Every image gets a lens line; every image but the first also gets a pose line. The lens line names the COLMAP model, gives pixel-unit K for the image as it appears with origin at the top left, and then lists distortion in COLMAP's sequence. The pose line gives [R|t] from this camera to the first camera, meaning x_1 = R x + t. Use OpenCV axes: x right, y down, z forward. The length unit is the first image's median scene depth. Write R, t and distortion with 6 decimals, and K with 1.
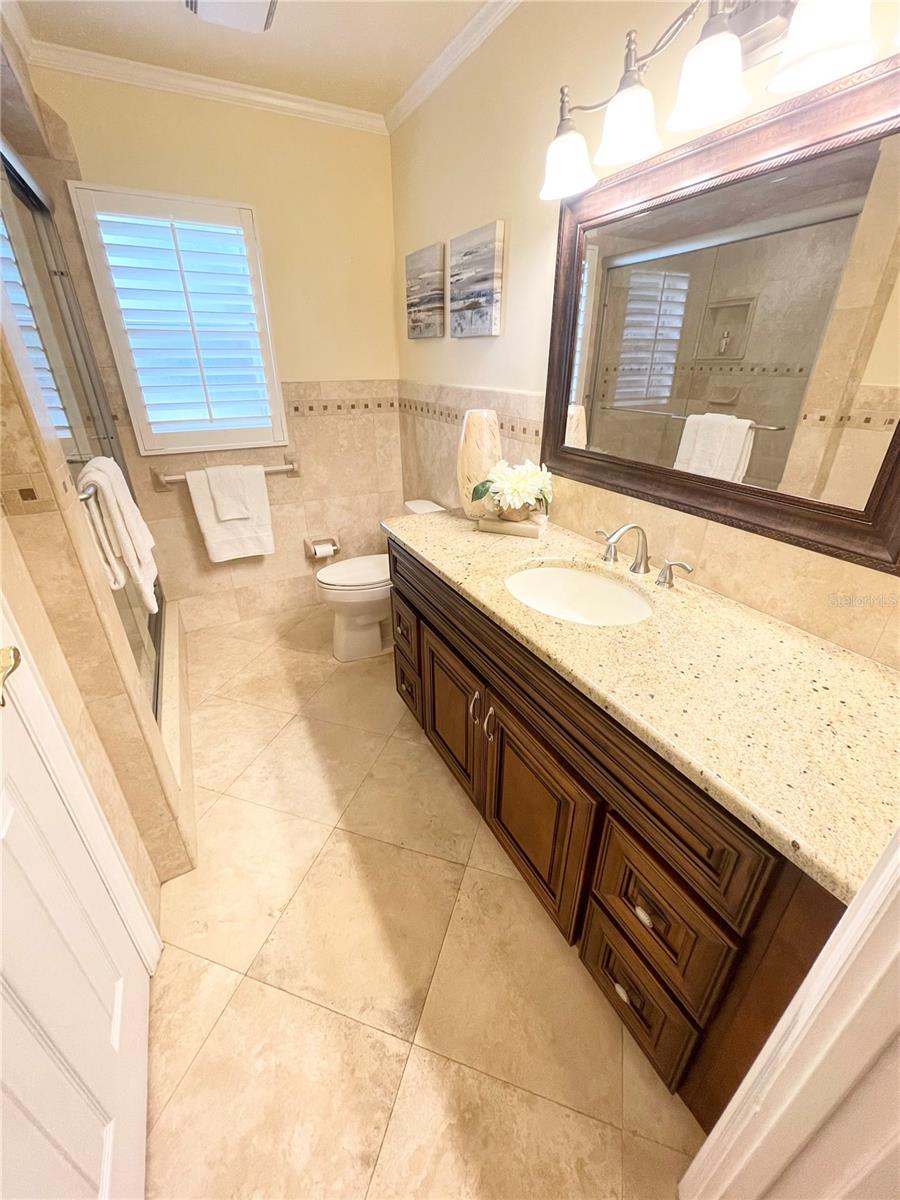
lens RADIAL K [[484.9, 0, 447.2], [0, 484.9, 596.3], [0, 0, 1]] dist [-0.003722, 0.002022]
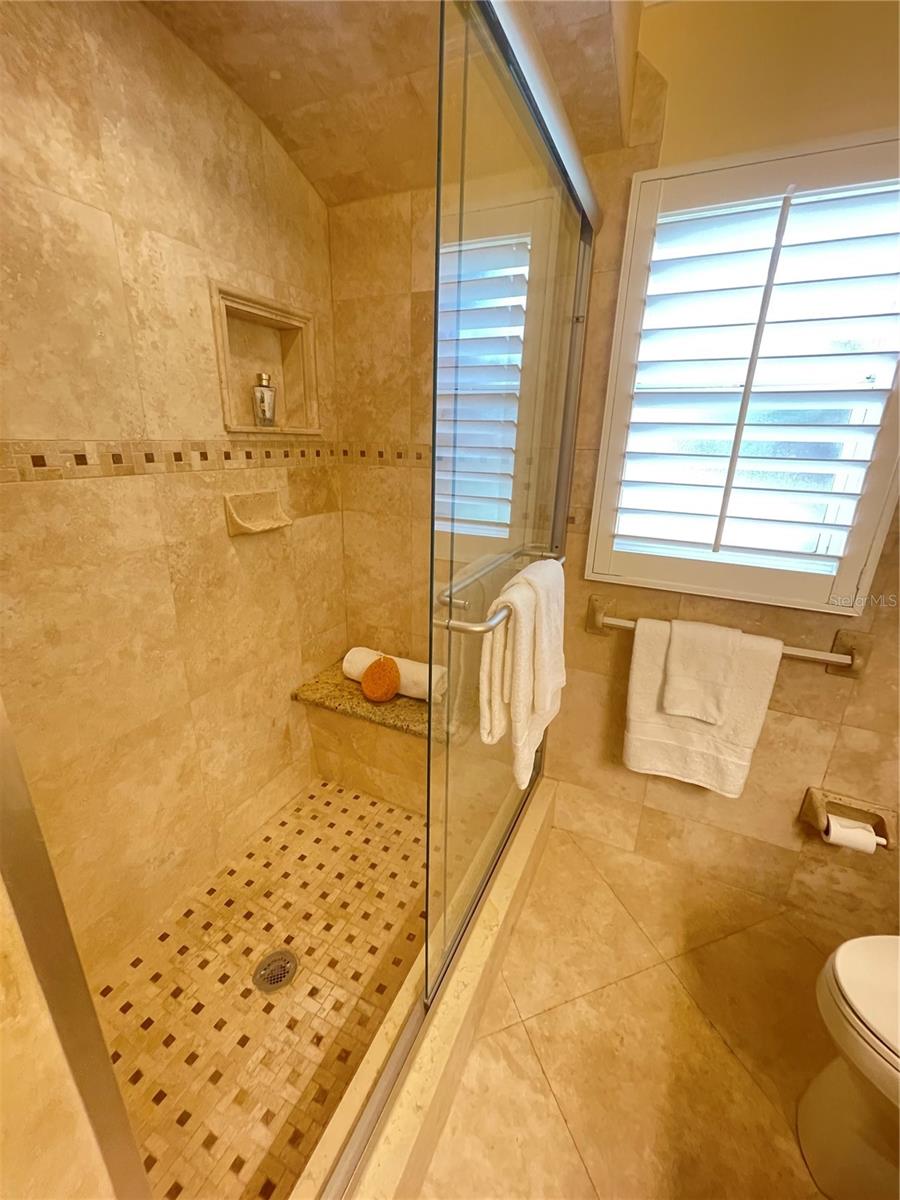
lens RADIAL K [[484.9, 0, 452.8], [0, 484.9, 598.0], [0, 0, 1]] dist [-0.003722, 0.002022]
pose [[0.612936, 0.262977, -0.745085, -0.232049], [-0.371863, 0.928035, 0.021640, -0.199652], [0.697156, 0.263806, 0.666618, 0.418411]]
